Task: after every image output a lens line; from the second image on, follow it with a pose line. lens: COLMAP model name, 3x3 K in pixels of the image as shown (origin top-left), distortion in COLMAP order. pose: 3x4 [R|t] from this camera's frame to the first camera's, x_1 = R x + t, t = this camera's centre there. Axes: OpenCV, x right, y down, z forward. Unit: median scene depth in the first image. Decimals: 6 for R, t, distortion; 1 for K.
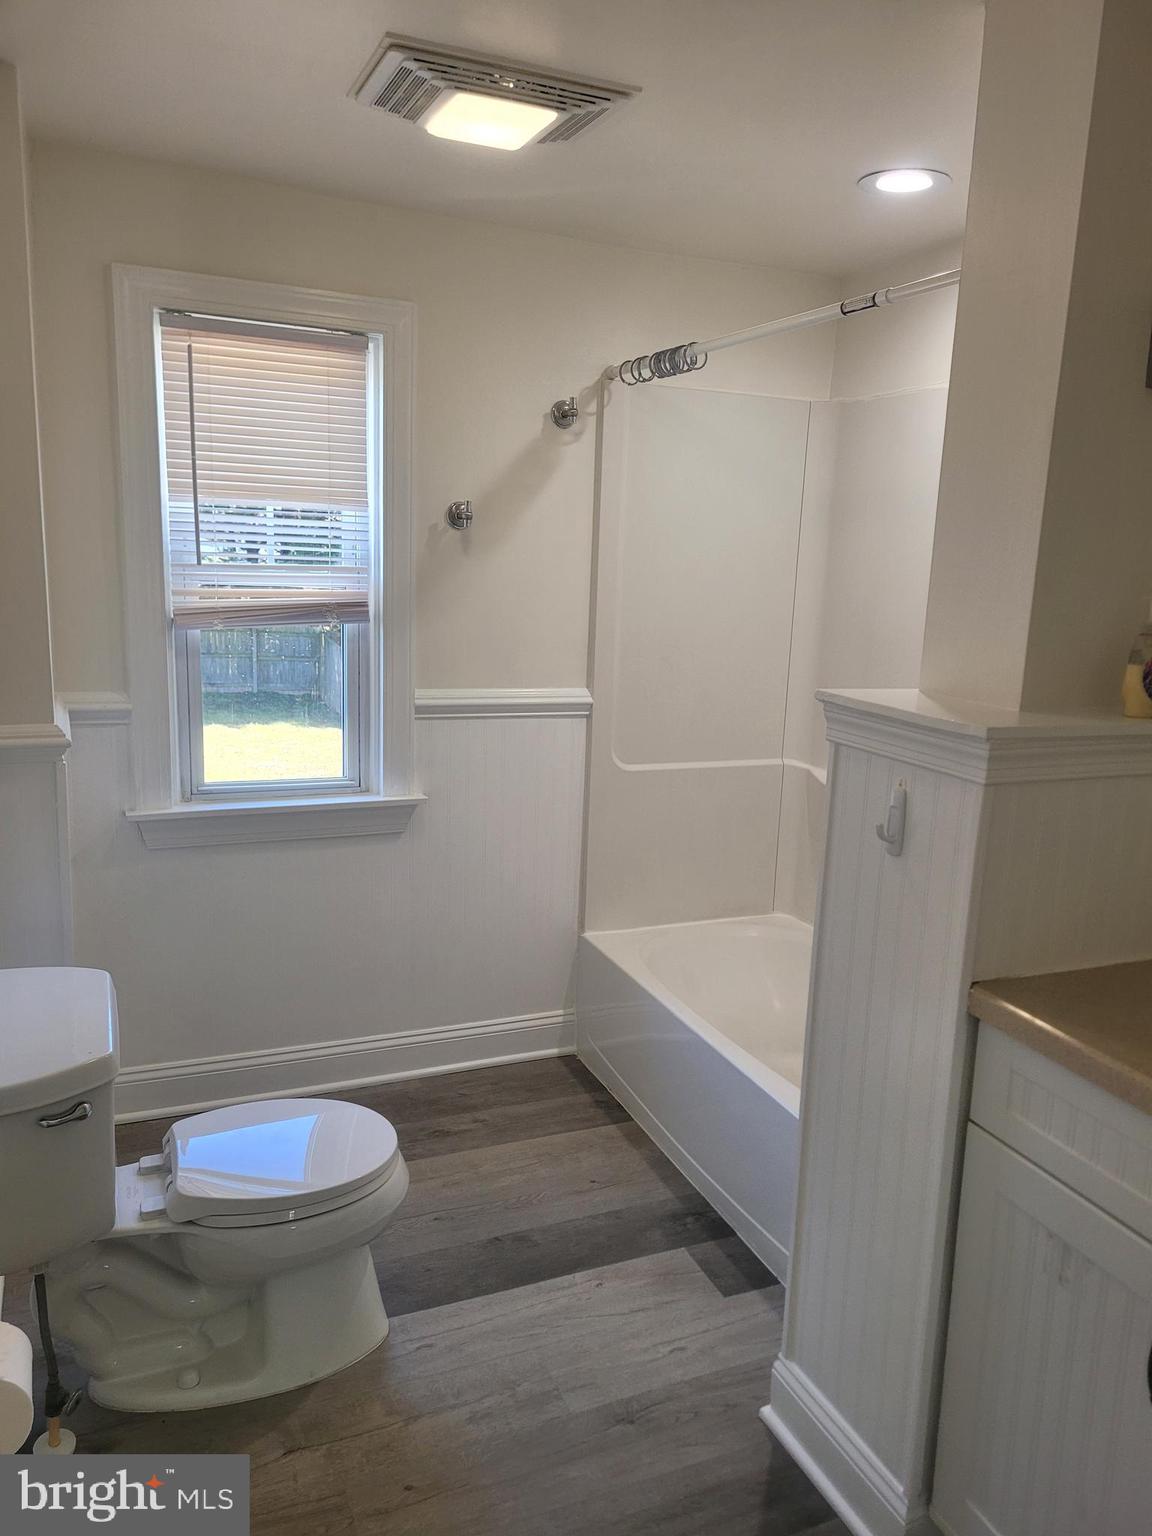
lens RADIAL K [[1153.2, 0, 586.3], [0, 1153.2, 776.2], [0, 0, 1]] dist [0.062307, -0.052396]
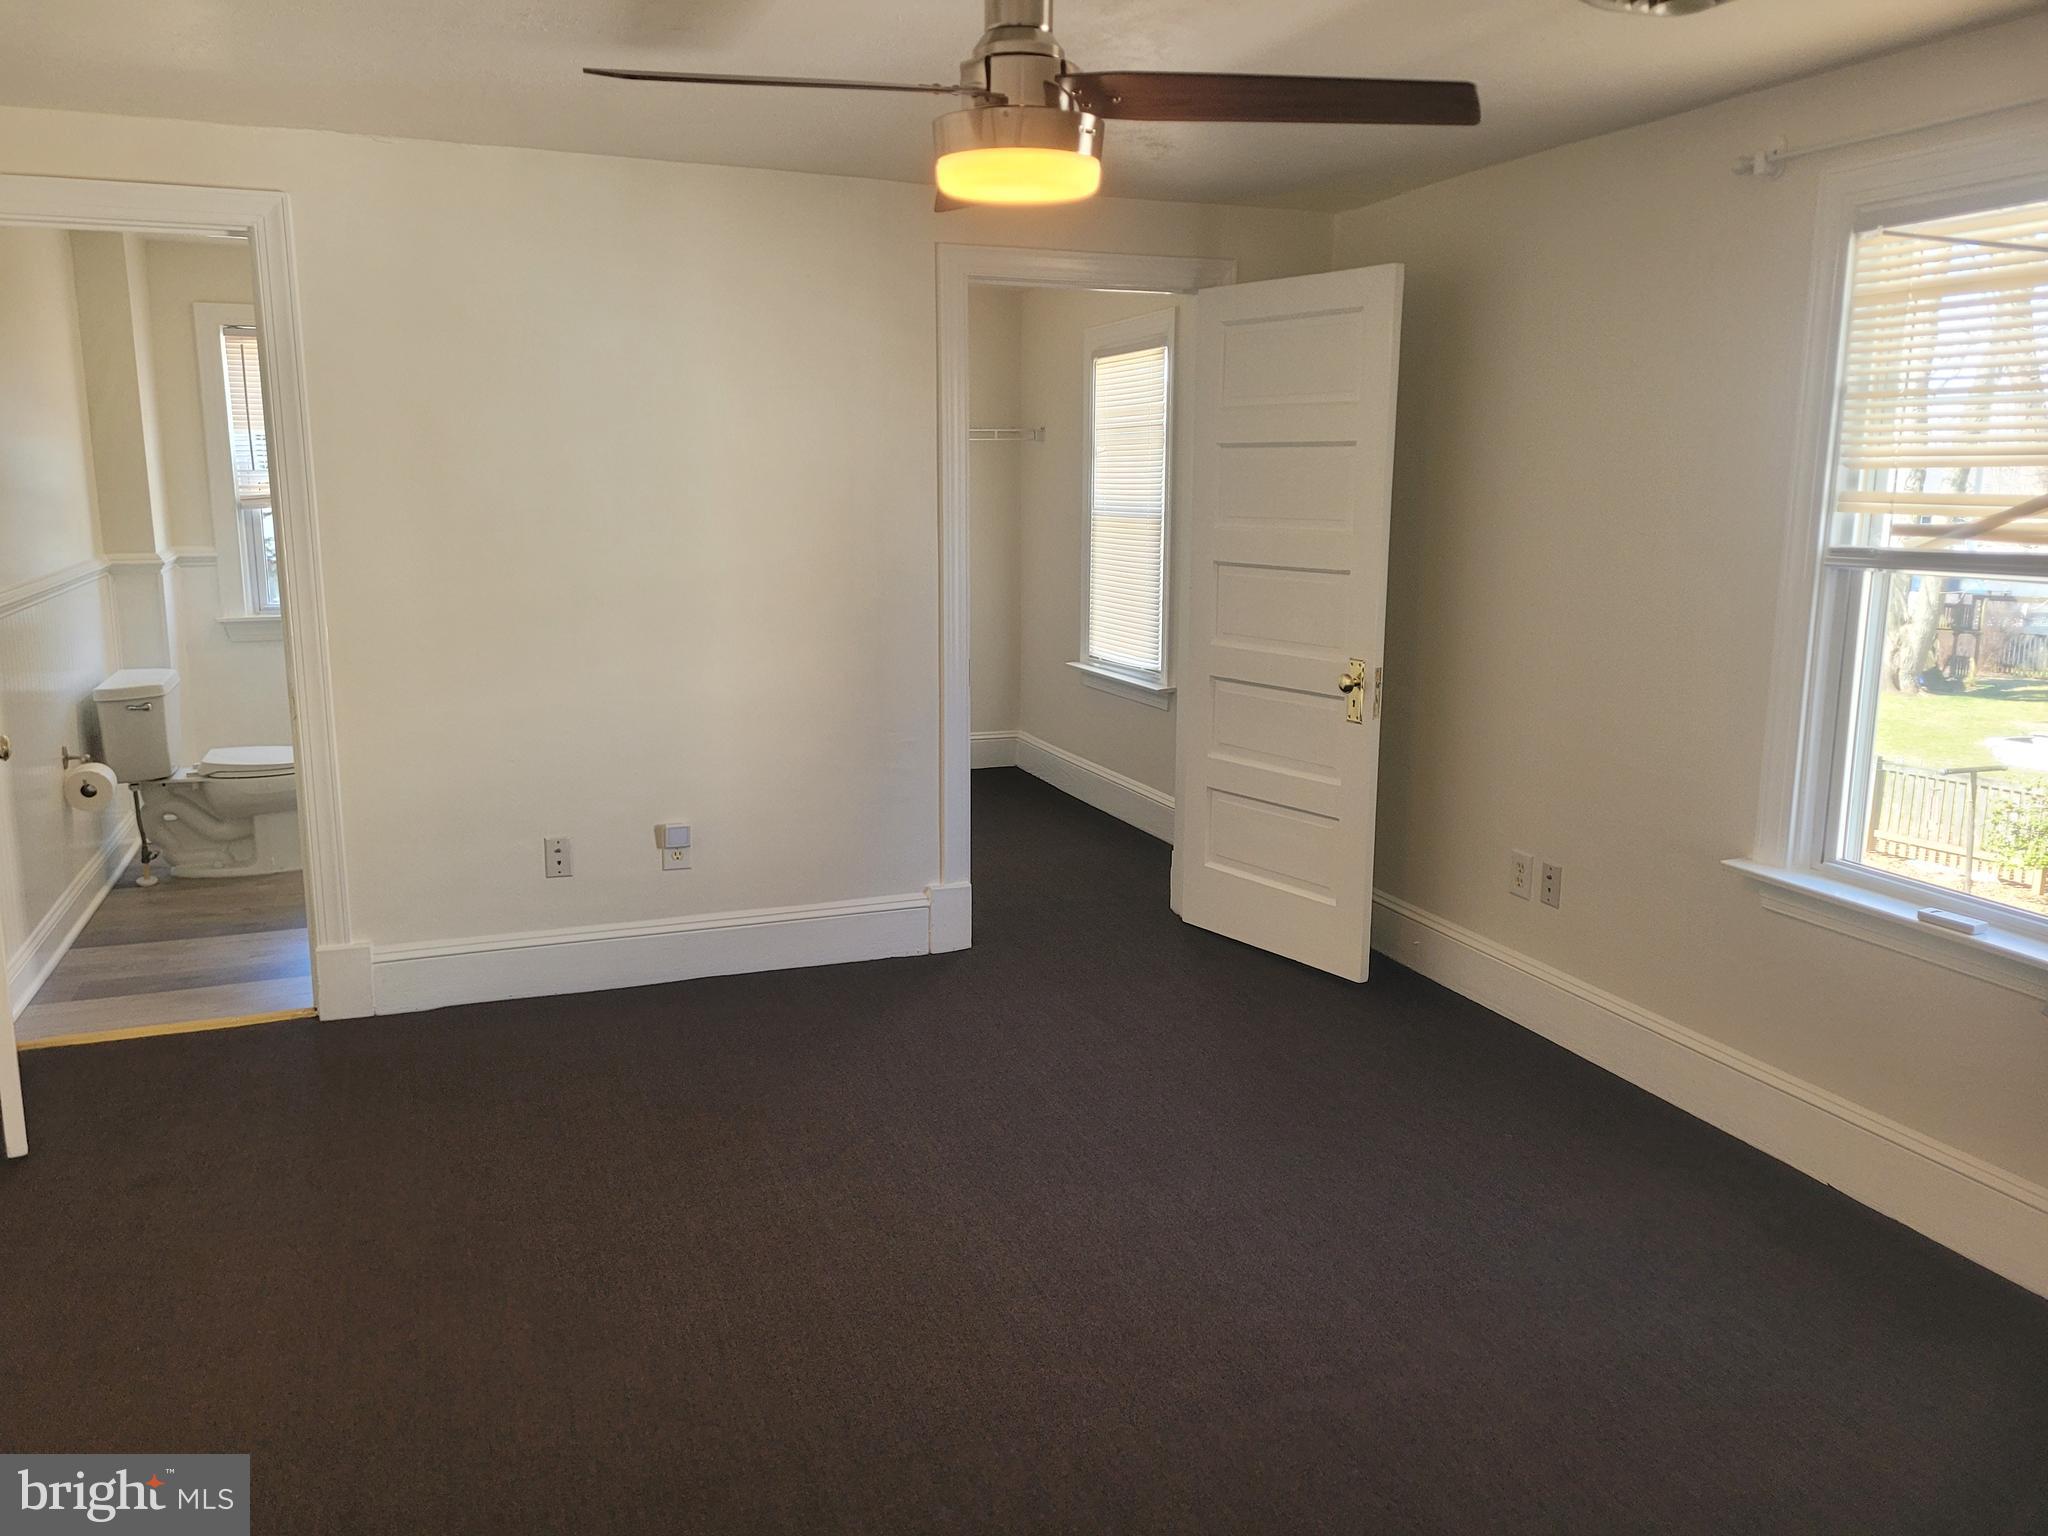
lens RADIAL K [[1537.6, 0, 1017.9], [0, 1537.6, 764.5], [0, 0, 1]] dist [0.062307, -0.052396]
pose [[0.998306, -0.025056, -0.052514, 0.882201], [0.024418, 0.999621, -0.012748, 0.302019], [0.052813, 0.011444, 0.998539, -1.203526]]
